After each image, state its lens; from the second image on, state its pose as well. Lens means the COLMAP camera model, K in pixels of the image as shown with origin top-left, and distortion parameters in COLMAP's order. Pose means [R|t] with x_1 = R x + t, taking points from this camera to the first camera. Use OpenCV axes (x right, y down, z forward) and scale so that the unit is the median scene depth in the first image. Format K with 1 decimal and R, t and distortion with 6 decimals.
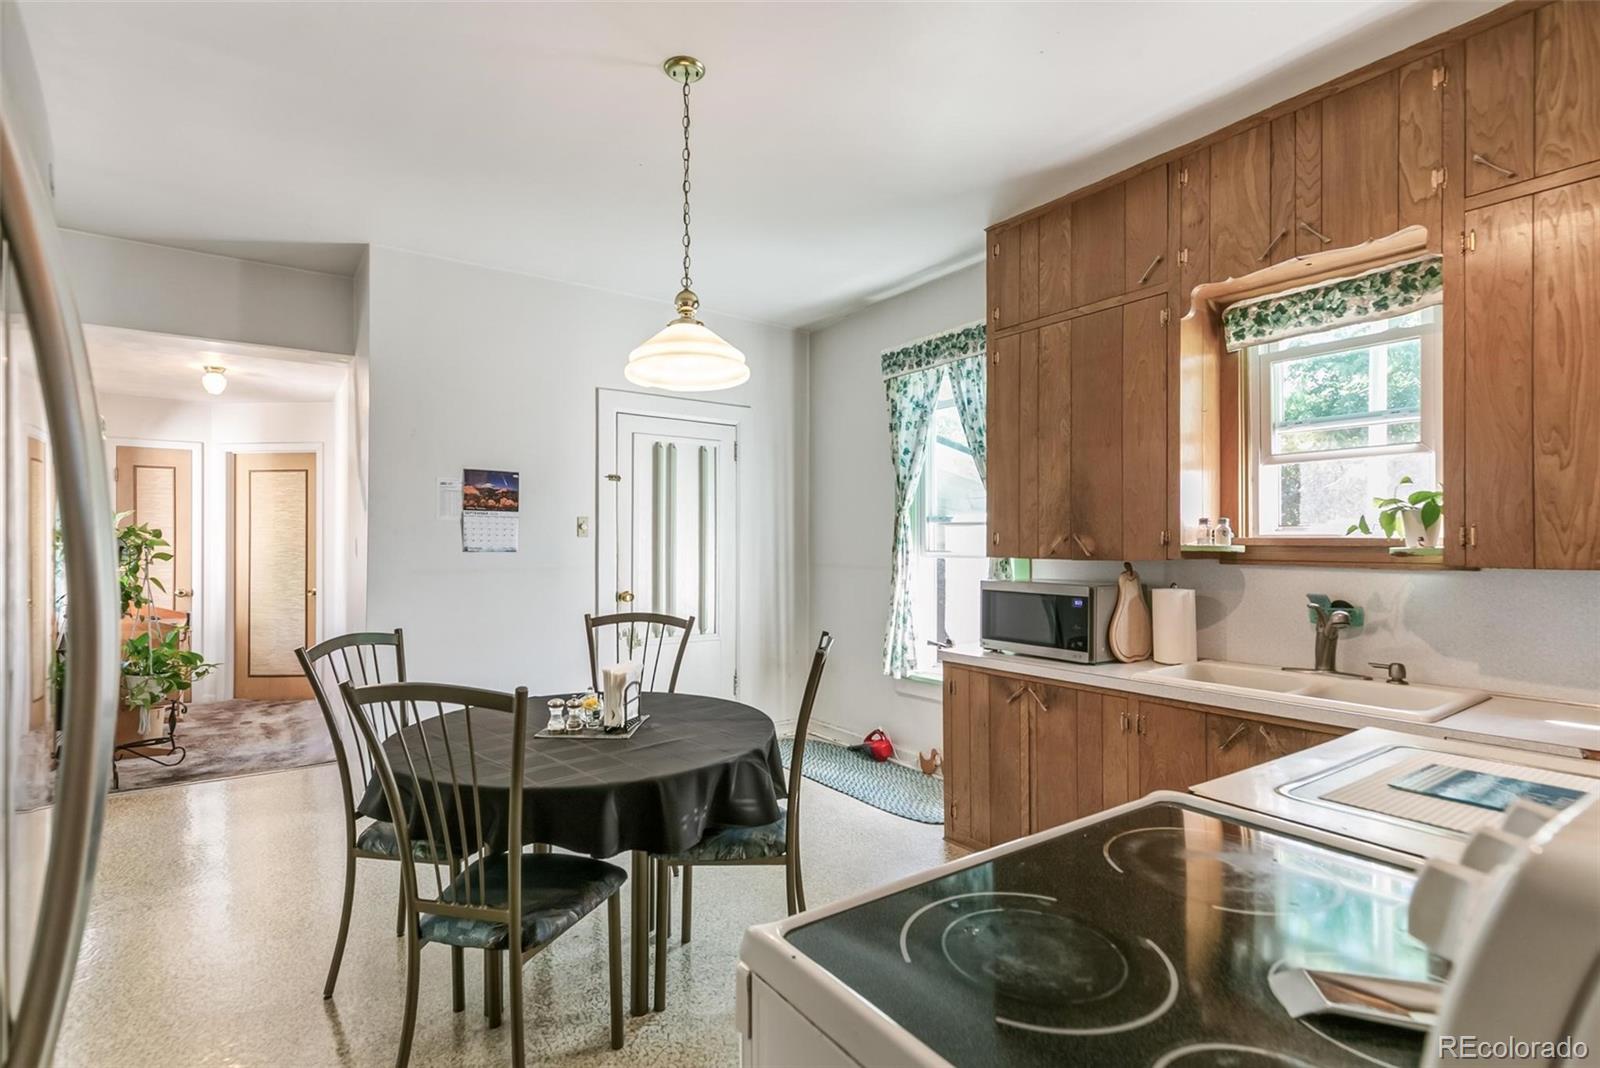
lens RADIAL K [[749.1, 0, 792.6], [0, 749.1, 540.3], [0, 0, 1]] dist [0.006944, 0.001212]
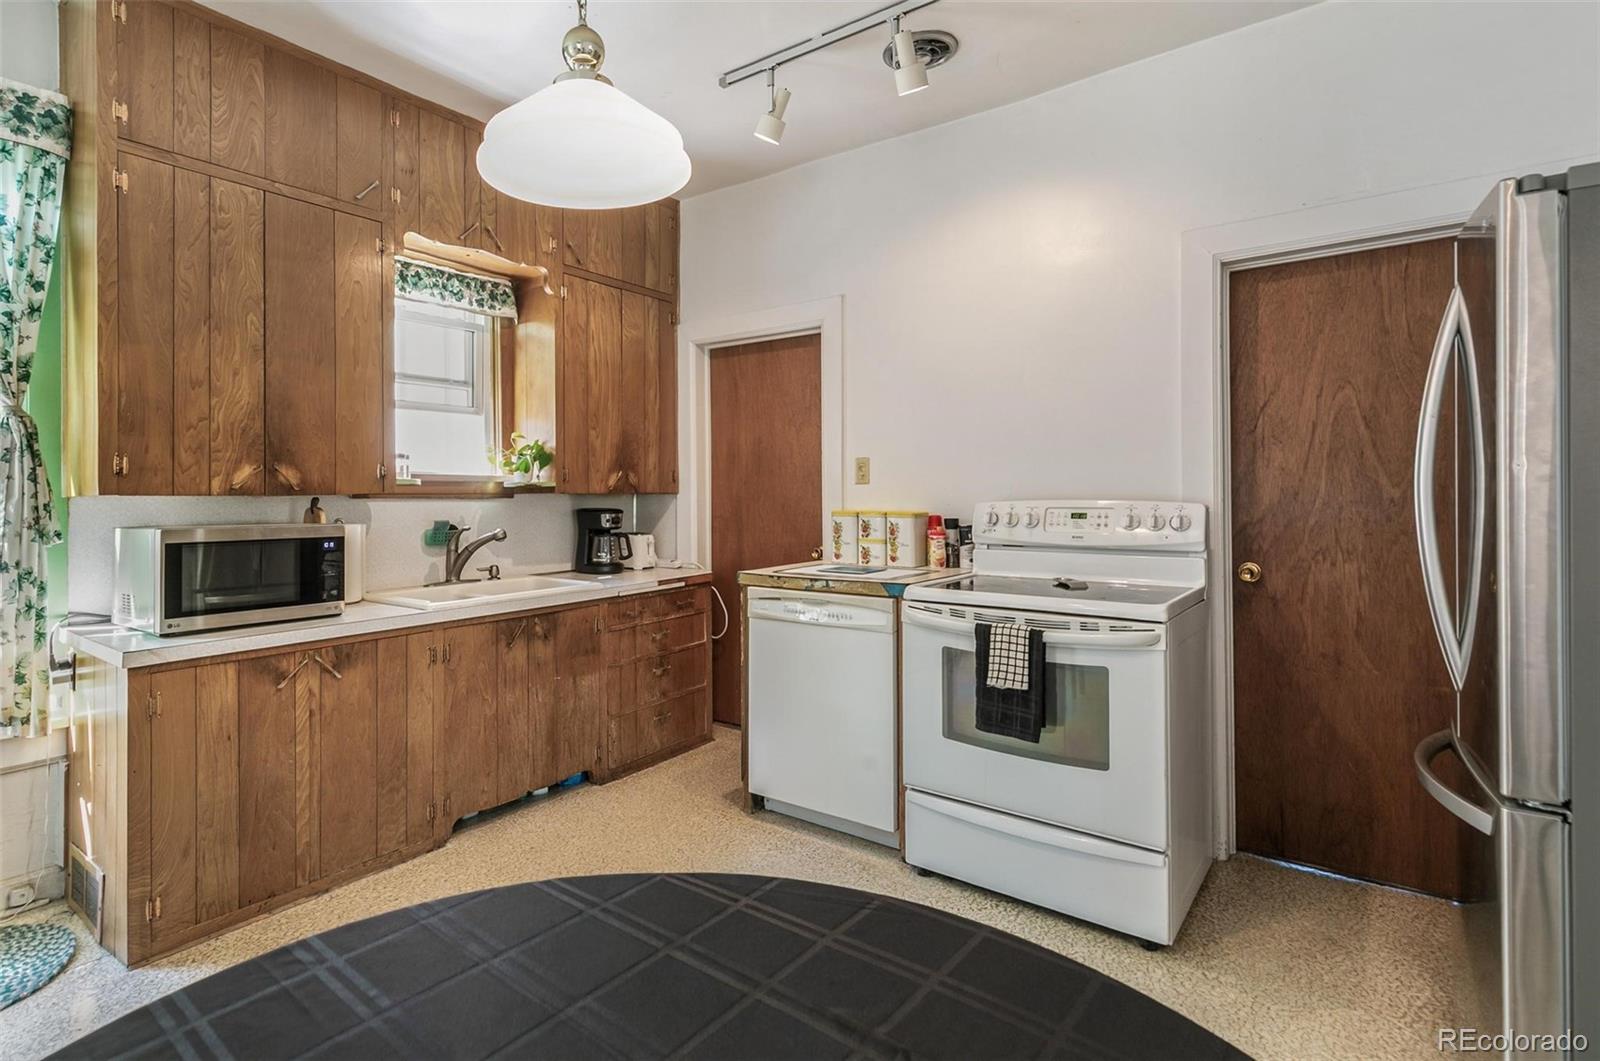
lens RADIAL K [[788.6, 0, 726.8], [0, 788.6, 490.2], [0, 0, 1]] dist [0.011185, -0.003570]
pose [[-0.261160, 0.006405, 0.965274, -0.585290], [0.003232, 0.999978, -0.005761, 0.027970], [-0.965290, 0.001616, -0.261175, 0.783622]]
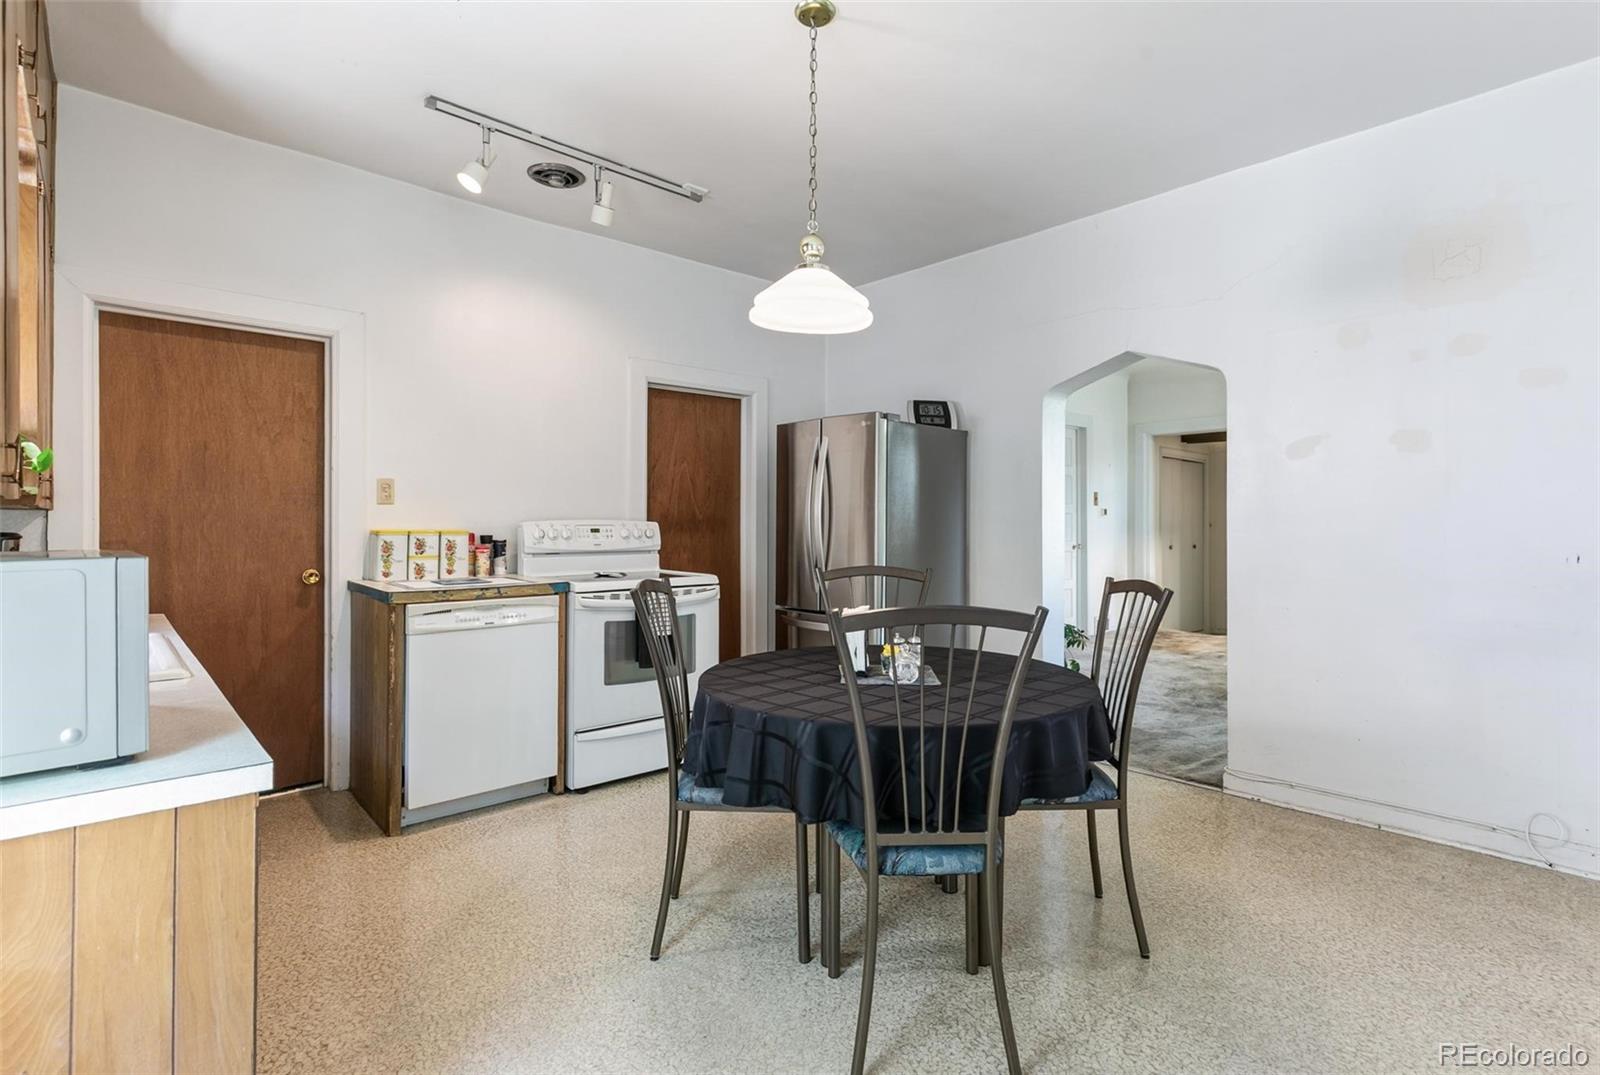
lens RADIAL K [[749.1, 0, 799.1], [0, 749.1, 522.6], [0, 0, 1]] dist [0.006944, 0.001212]
pose [[-0.996220, 0.000354, -0.086860, -0.030449], [0.000537, 0.999998, -0.002086, 0.043265], [0.086859, -0.002125, -0.996218, 1.490434]]
